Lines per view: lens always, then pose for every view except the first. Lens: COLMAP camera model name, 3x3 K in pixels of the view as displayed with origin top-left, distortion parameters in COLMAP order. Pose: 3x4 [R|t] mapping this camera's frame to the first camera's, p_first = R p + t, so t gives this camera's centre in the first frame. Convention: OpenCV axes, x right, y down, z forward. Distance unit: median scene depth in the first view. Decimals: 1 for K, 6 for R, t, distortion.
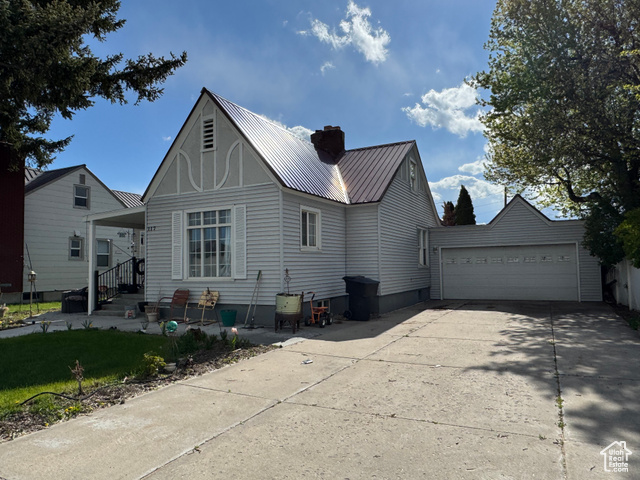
lens RADIAL K [[440.0, 0, 320.0], [0, 440.0, 240.0], [0, 0, 1]] dist [-0.001376, -0.000415]
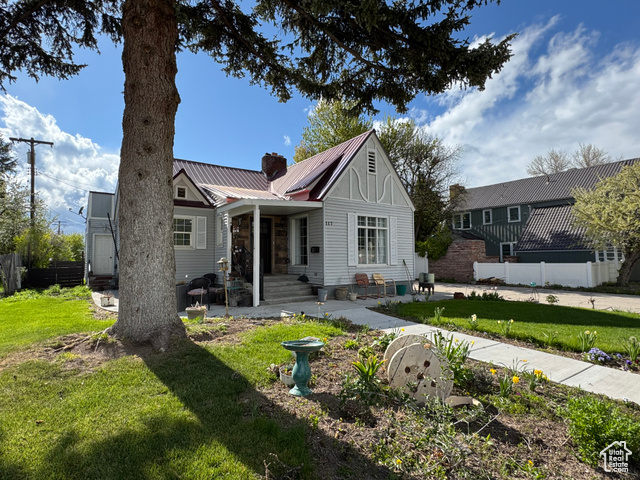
lens RADIAL K [[324.7, 0, 320.0], [0, 324.7, 240.0], [0, 0, 1]] dist [0.000154, 0.000037]
pose [[0.479337, 0.056146, 0.875833, -1.217789], [-0.051628, 0.998027, -0.035723, 0.052124], [-0.876111, -0.028094, 0.481290, 0.636857]]
